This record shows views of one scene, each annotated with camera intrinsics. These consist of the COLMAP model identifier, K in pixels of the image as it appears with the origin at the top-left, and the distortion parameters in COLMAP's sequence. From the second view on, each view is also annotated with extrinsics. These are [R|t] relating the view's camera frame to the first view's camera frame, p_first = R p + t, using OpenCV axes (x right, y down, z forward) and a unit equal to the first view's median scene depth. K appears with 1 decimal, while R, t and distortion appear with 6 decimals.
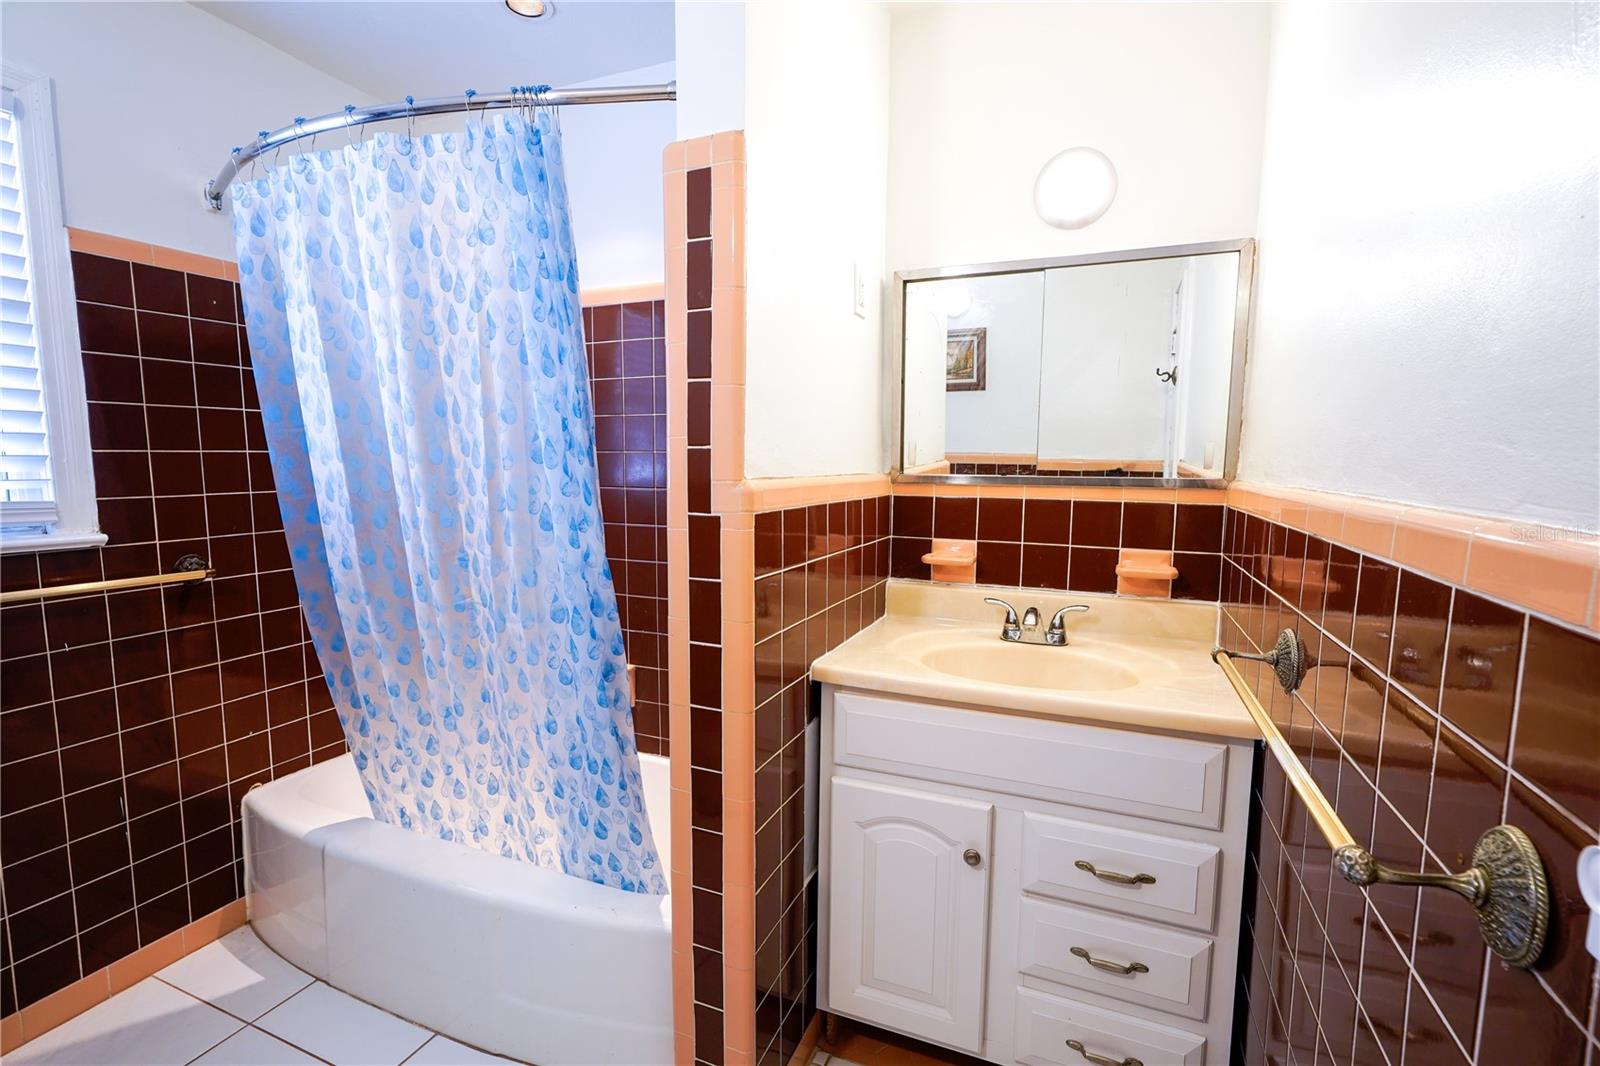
lens RADIAL K [[728.9, 0, 790.9], [0, 728.9, 536.3], [0, 0, 1]] dist [-0.003434, 0.000263]
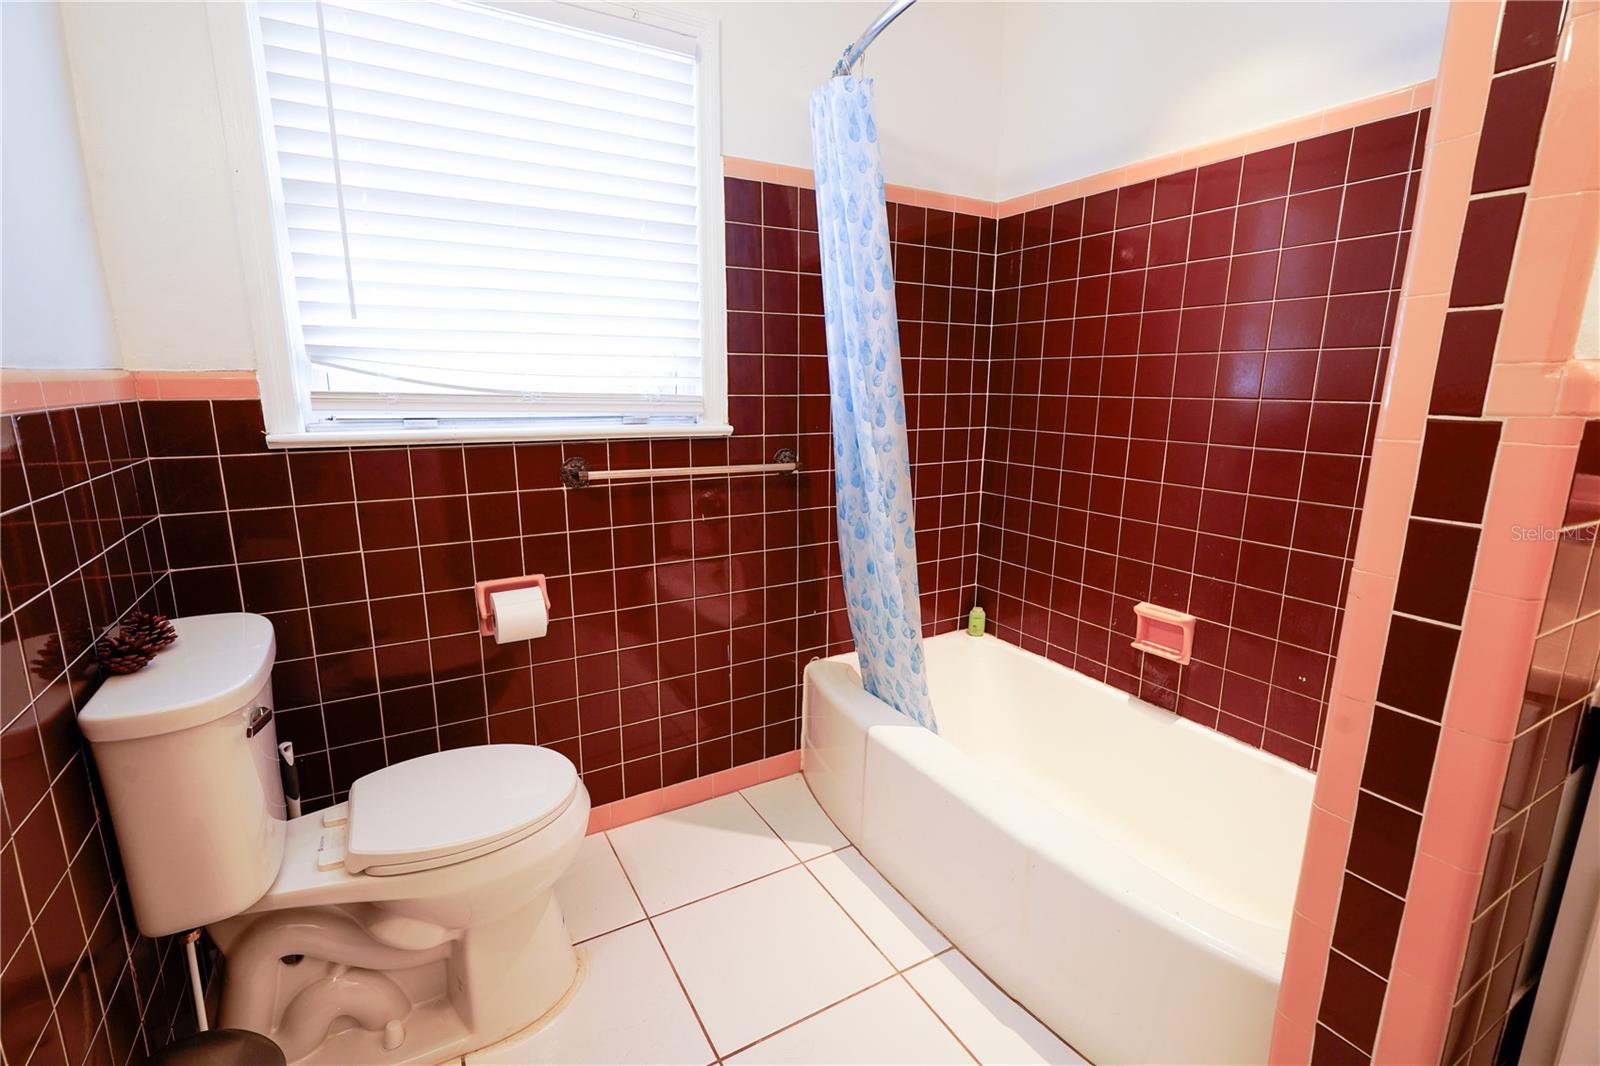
lens RADIAL K [[728.9, 0, 800.2], [0, 728.9, 535.3], [0, 0, 1]] dist [-0.003434, 0.000263]
pose [[0.800548, 0.126225, -0.585824, -0.136927], [-0.068394, 0.990423, 0.119940, 0.023175], [0.595353, -0.055951, 0.801514, 0.106443]]
